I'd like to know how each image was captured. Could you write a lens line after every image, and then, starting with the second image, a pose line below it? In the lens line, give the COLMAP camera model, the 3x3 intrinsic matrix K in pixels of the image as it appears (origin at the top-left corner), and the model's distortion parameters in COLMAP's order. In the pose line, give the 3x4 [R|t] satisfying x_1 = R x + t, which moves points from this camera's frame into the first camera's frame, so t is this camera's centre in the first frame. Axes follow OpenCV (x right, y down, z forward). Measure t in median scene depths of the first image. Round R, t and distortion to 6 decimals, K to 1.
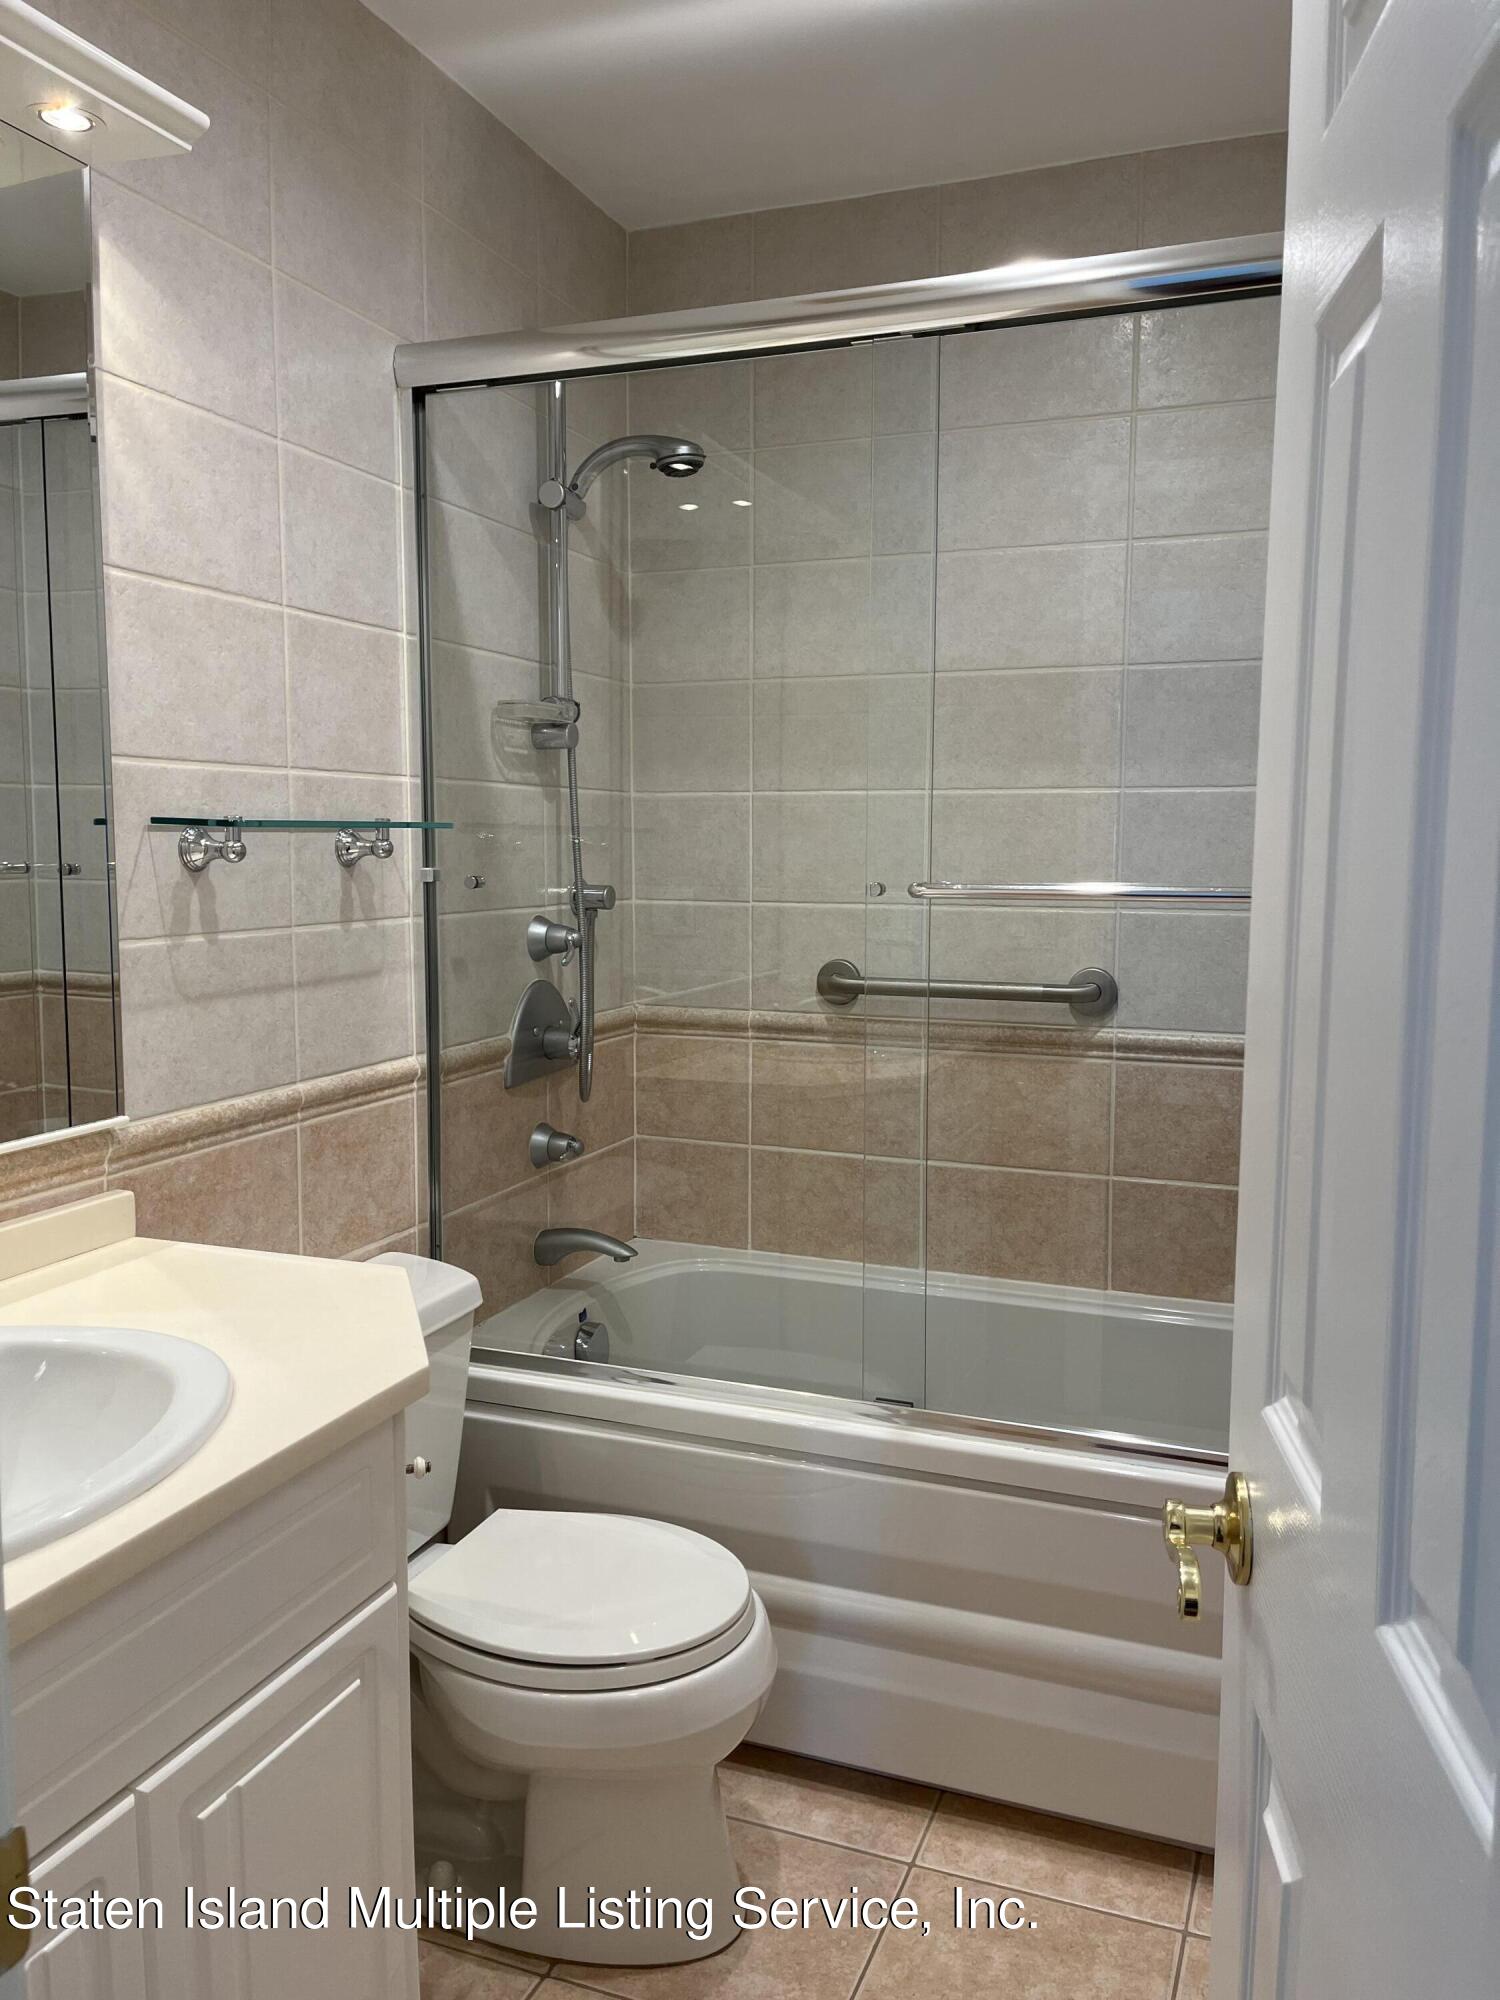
lens RADIAL K [[1509.2, 0, 739.5], [0, 1509.2, 1007.2], [0, 0, 1]] dist [0.057391, -0.077229]
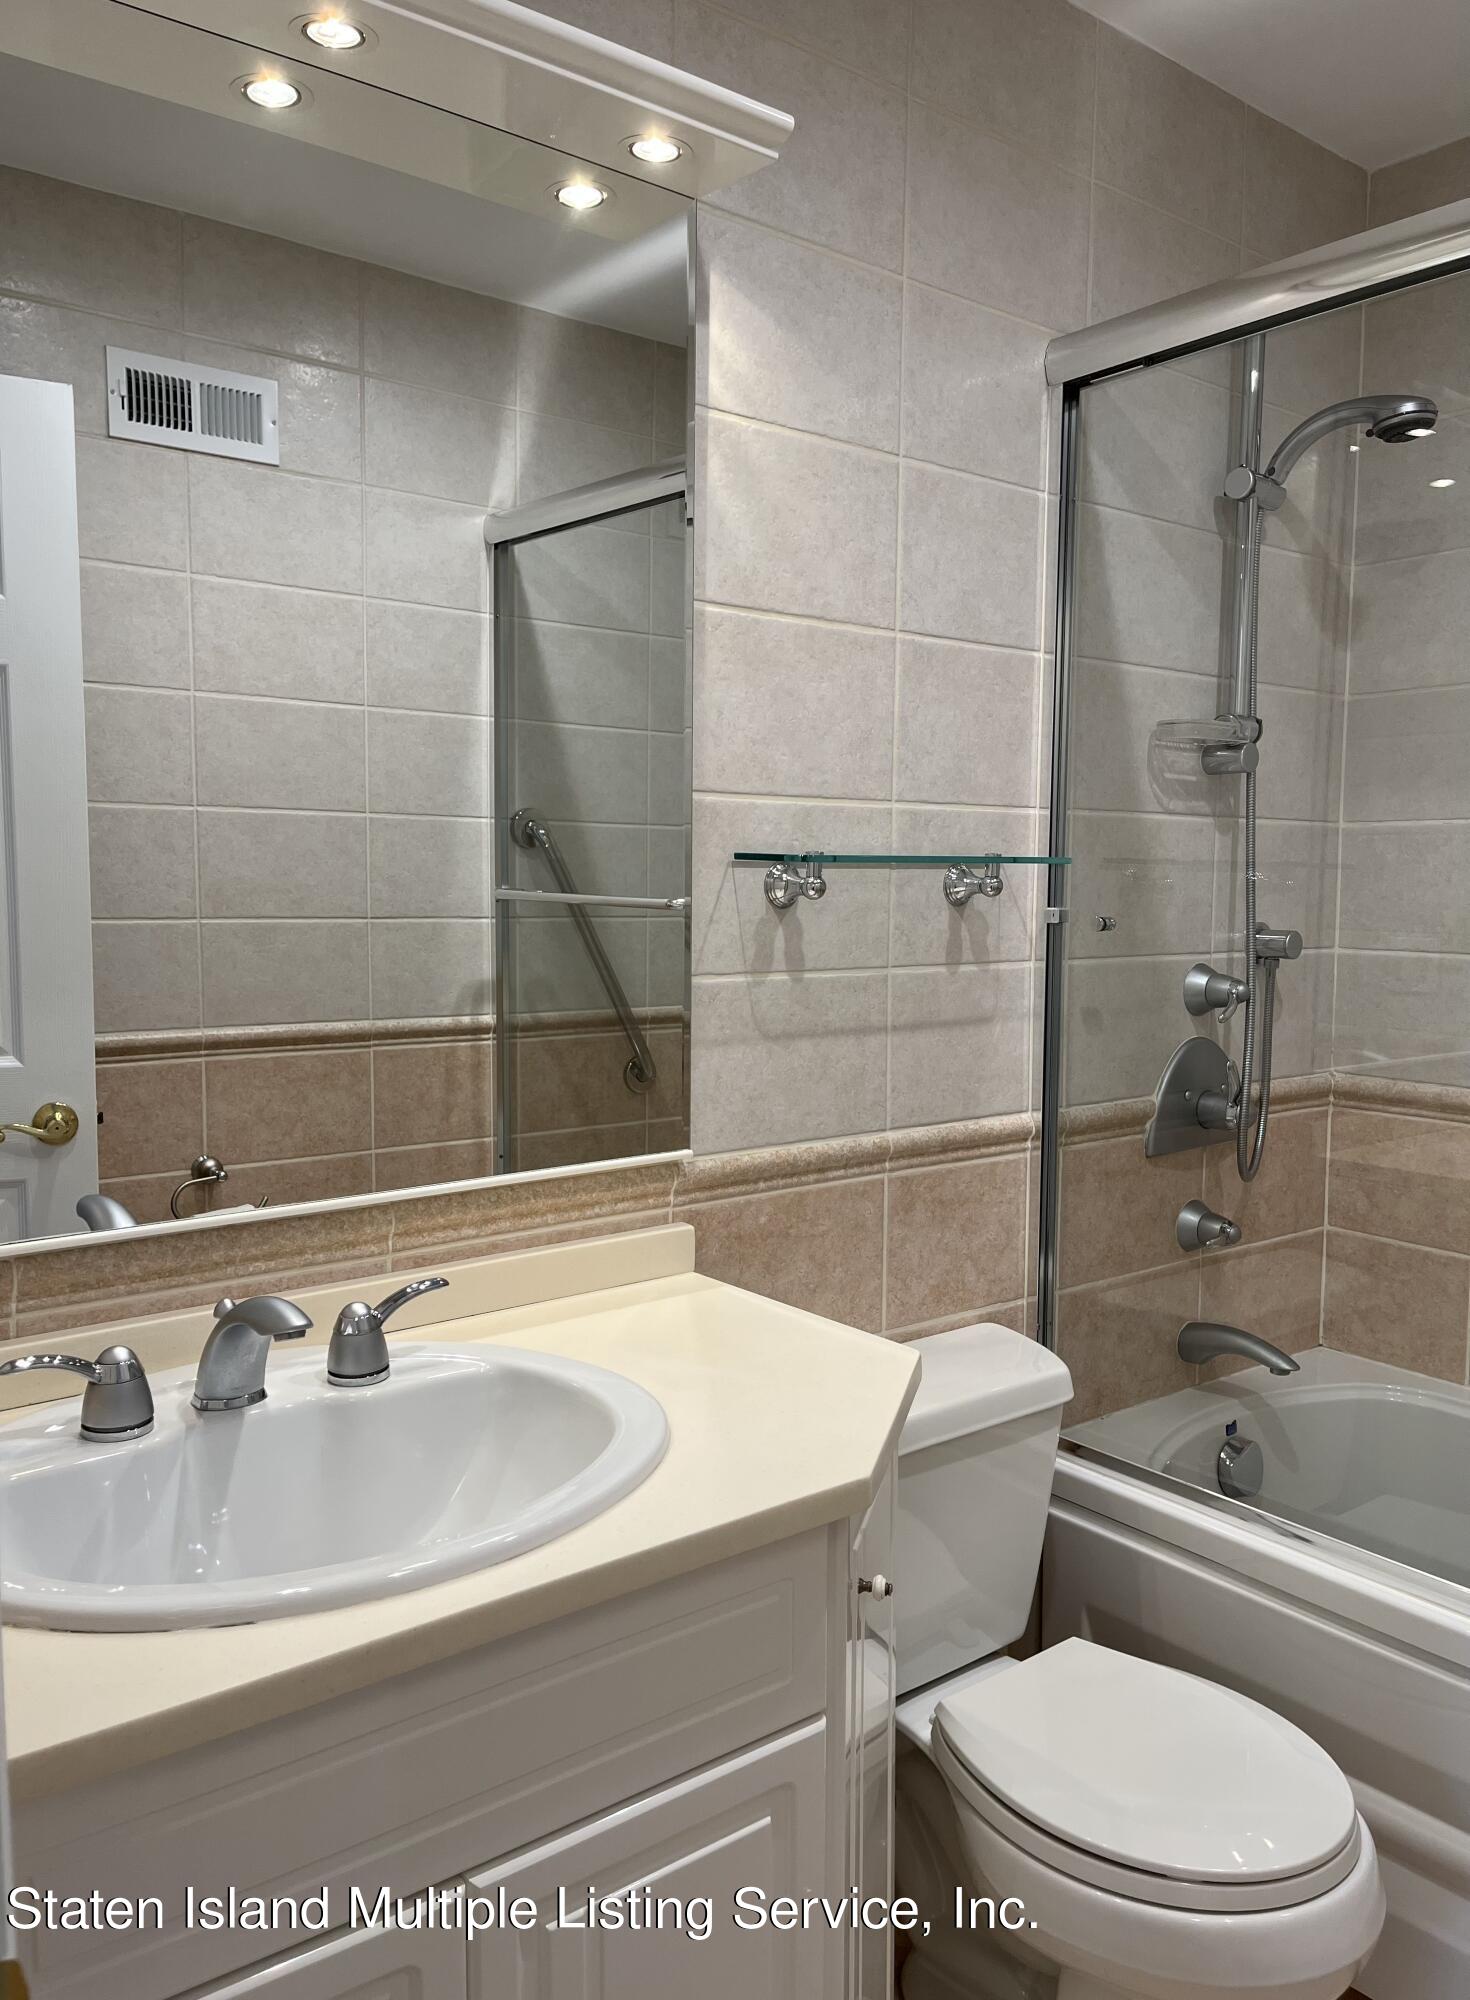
lens RADIAL K [[1509.2, 0, 652.0], [0, 1509.2, 1026.0], [0, 0, 1]] dist [0.057391, -0.077229]
pose [[0.855186, 0.050866, -0.515820, 0.065226], [-0.060105, 0.998191, -0.001215, -0.005749], [0.514825, 0.032042, 0.856696, 0.101972]]
